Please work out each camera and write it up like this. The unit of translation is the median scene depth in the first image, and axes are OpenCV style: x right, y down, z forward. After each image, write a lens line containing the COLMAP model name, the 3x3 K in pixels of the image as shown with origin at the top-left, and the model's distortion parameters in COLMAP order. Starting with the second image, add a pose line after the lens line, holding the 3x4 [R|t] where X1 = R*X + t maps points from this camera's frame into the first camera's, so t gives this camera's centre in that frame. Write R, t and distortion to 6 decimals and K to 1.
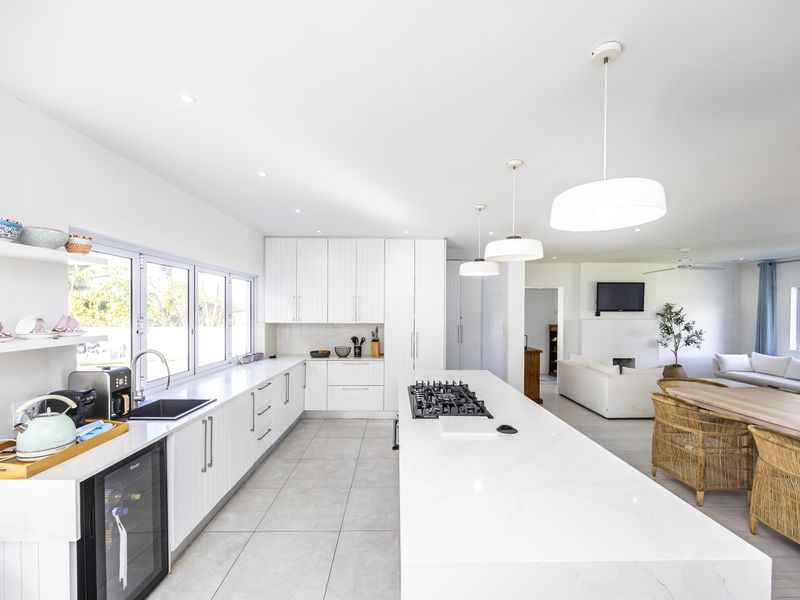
lens RADIAL K [[345.8, 0, 398.3], [0, 345.8, 315.5], [0, 0, 1]] dist [-0.001691, -0.000058]
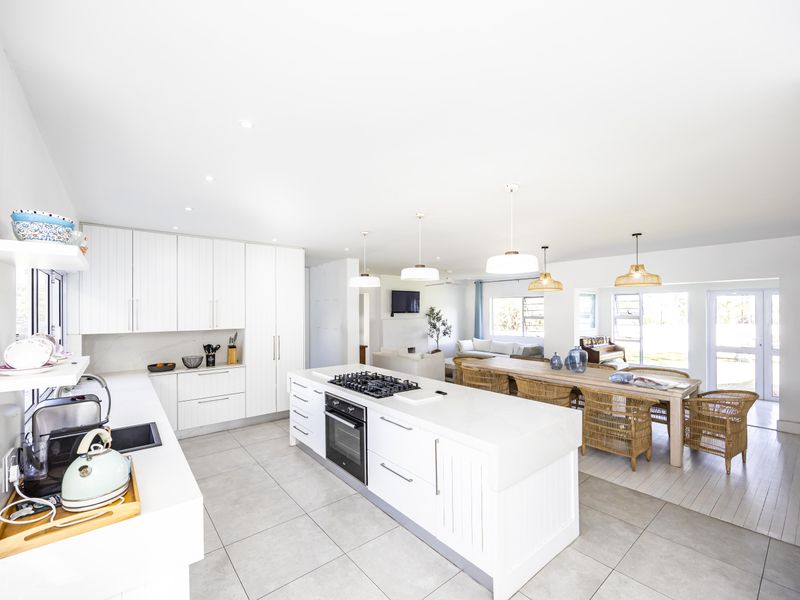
lens RADIAL K [[345.8, 0, 398.3], [0, 345.8, 315.5], [0, 0, 1]] dist [-0.001691, -0.000058]
pose [[0.785748, -0.015198, 0.618360, -0.292072], [0.015959, 0.999863, 0.004295, -0.011610], [-0.618341, 0.006493, 0.785883, -0.038229]]
